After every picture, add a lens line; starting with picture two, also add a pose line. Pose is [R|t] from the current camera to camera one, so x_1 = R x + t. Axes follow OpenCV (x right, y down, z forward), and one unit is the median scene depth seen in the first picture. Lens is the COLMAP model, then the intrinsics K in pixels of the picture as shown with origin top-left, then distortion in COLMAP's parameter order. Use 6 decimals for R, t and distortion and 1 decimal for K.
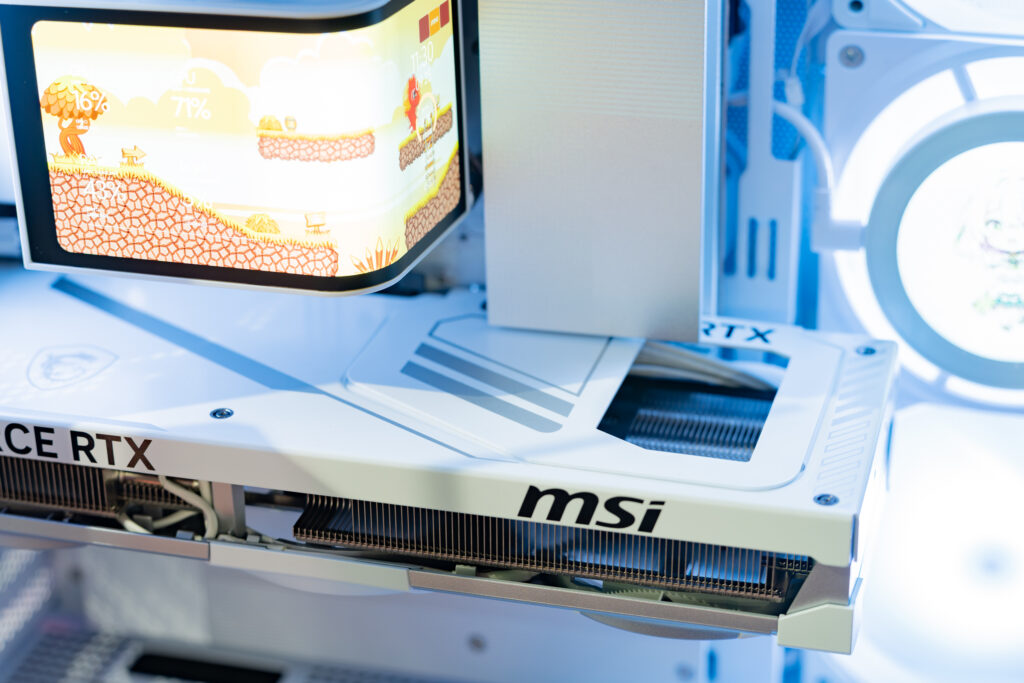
lens RADIAL K [[2041.8, 0, 512.0], [0, 2041.8, 341.5], [0, 0, 1]] dist [-0.088340, 0.107845]
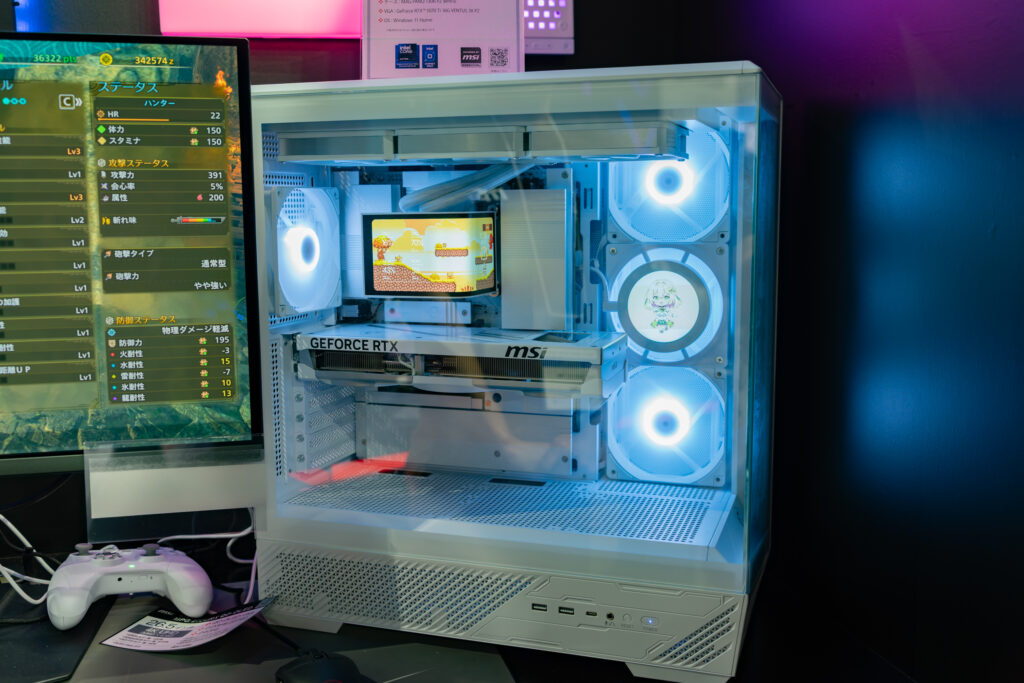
lens RADIAL K [[1035.5, 0, 512.0], [0, 1035.5, 341.5], [0, 0, 1]] dist [0.064533, 0.000095]
pose [[0.998722, 0.024528, -0.044201, 0.084620], [-0.036654, 0.953529, -0.299063, 0.541604], [0.034812, 0.300301, 0.953209, -0.608214]]
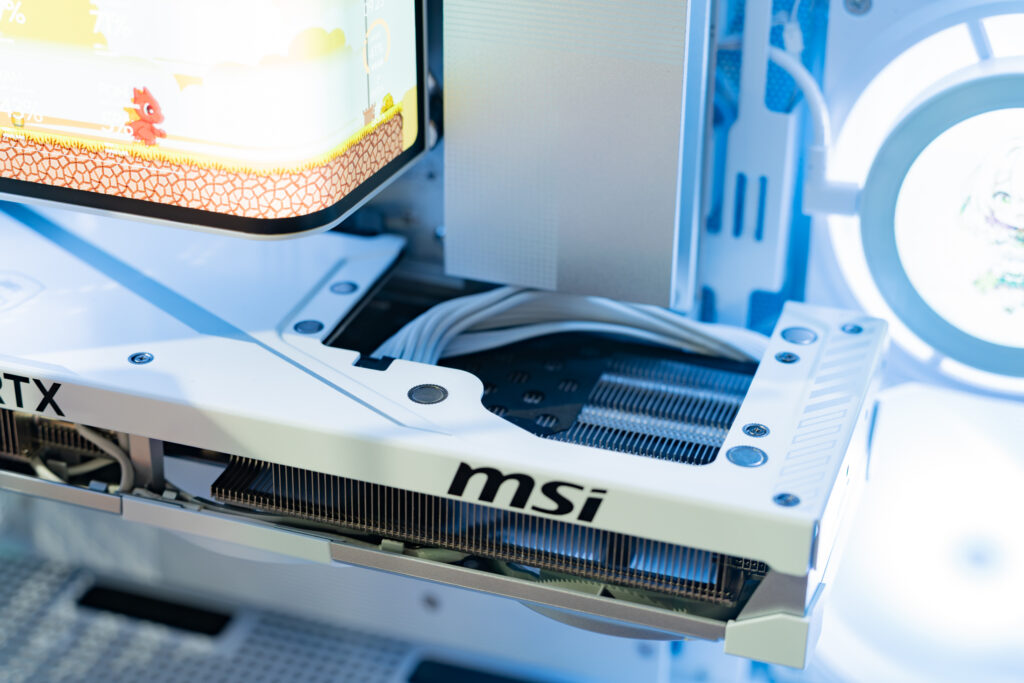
lens RADIAL K [[1902.2, 0, 510.2], [0, 1902.2, 361.6], [0, 0, 1]] dist [-0.047303, -0.212107]
pose [[0.997844, 0.057881, -0.030941, 0.050339], [-0.055902, 0.996547, 0.061391, -0.025049], [0.034388, -0.059529, 0.997634, 0.150348]]
